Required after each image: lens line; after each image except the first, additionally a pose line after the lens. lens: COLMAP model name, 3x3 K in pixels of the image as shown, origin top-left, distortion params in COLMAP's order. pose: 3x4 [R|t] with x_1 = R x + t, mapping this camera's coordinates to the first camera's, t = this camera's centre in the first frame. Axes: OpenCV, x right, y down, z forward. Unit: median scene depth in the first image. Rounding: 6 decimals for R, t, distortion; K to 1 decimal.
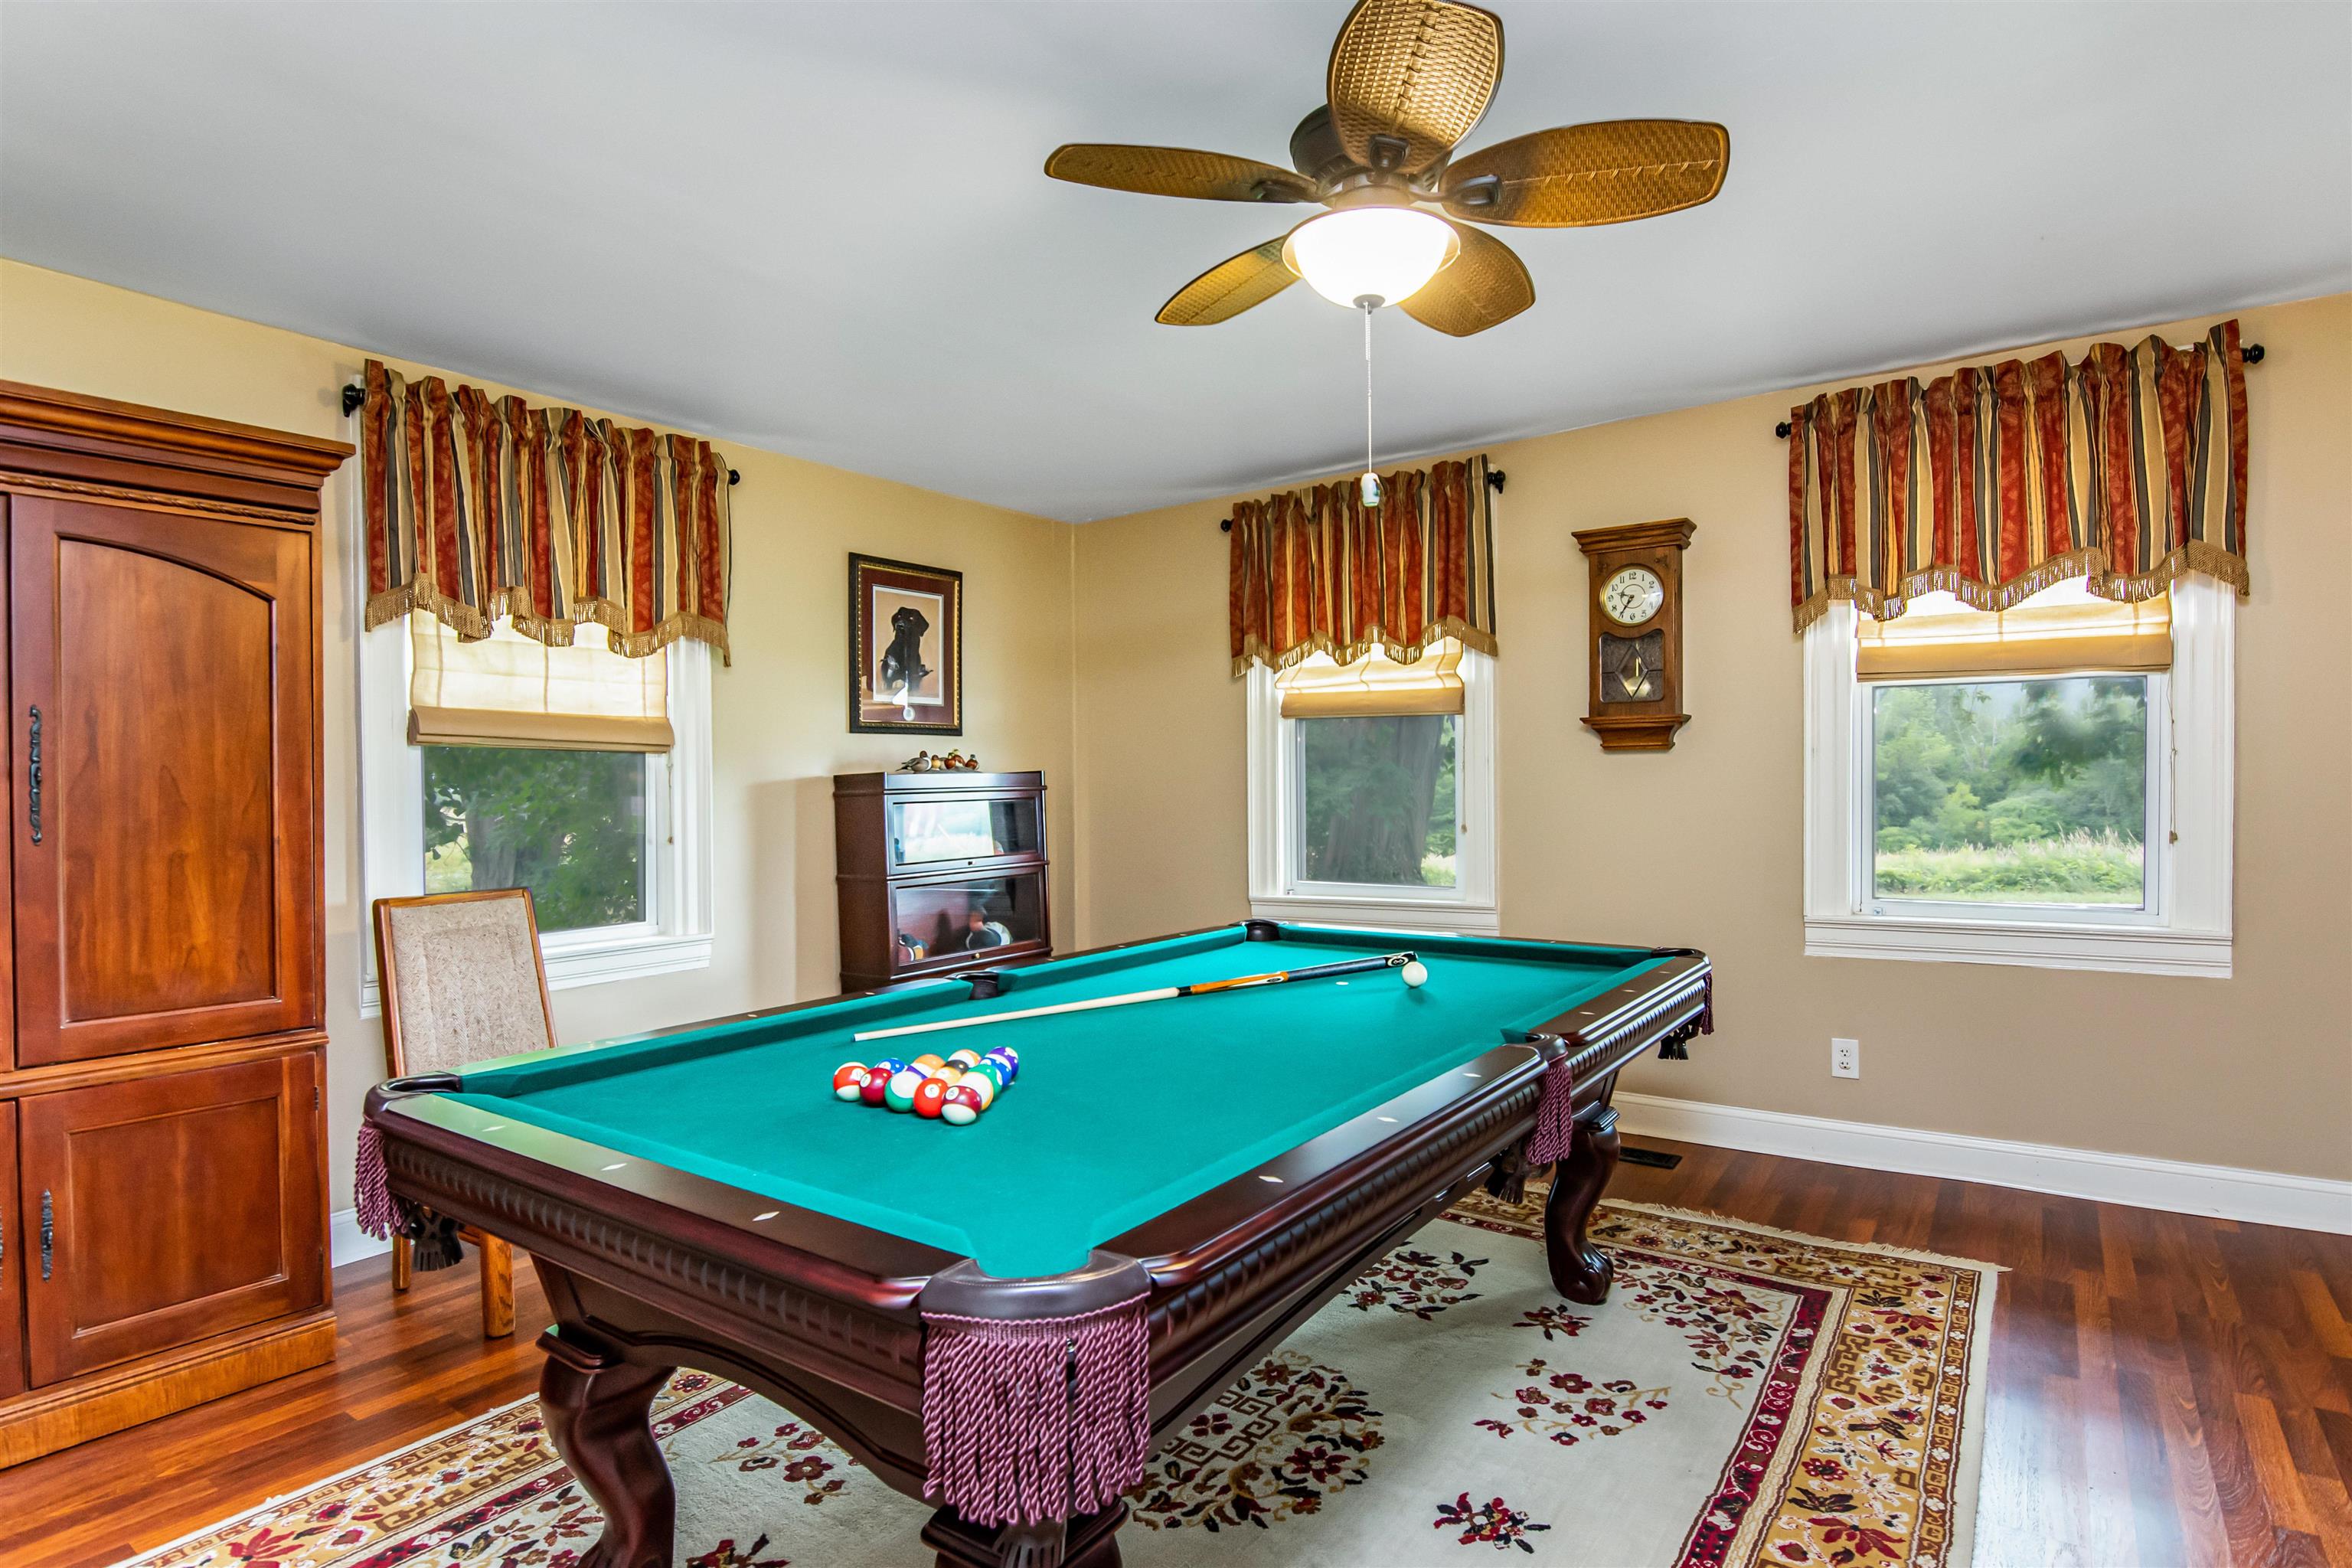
lens RADIAL K [[1193.7, 0, 1172.2], [0, 1193.7, 796.0], [0, 0, 1]] dist [-0.011409, 0.000024]
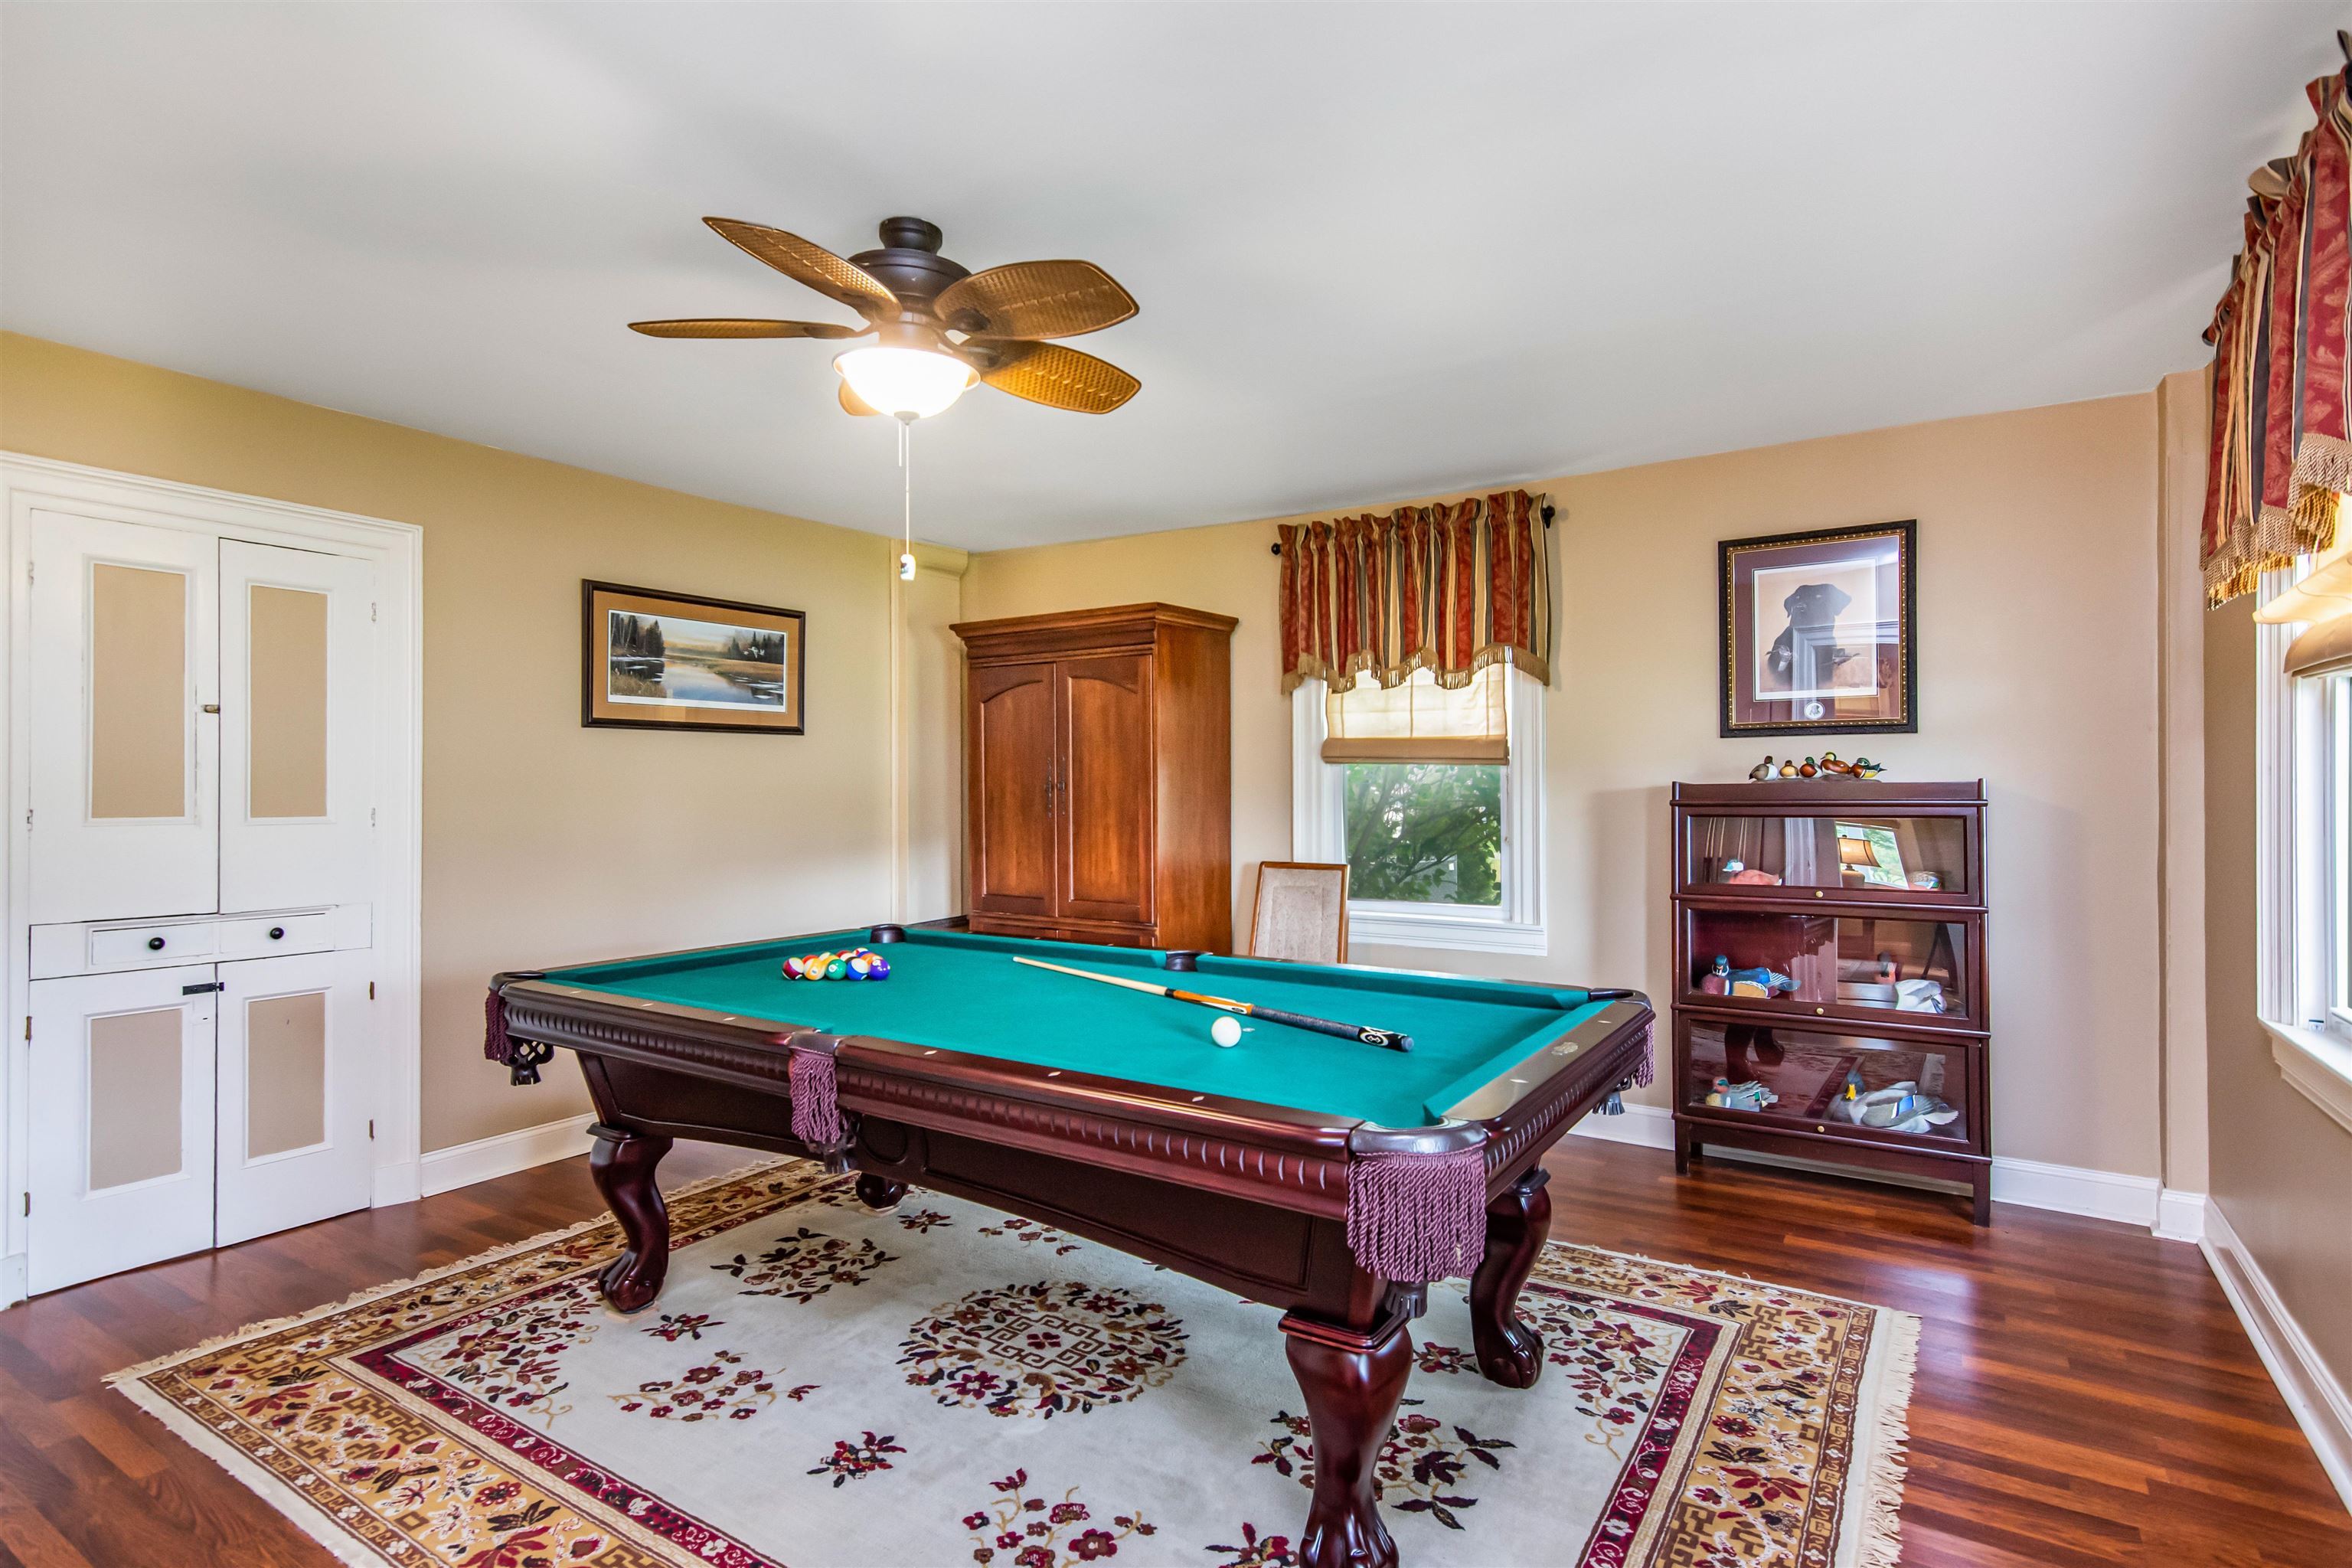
lens RADIAL K [[1145.9, 0, 1164.4], [0, 1145.9, 784.7], [0, 0, 1]] dist [0.034071, -0.015780]
pose [[0.056826, 0.010013, -0.998334, 0.964096], [-0.010211, 0.999903, 0.009448, -0.034042], [0.998332, 0.009657, 0.056923, 0.849442]]
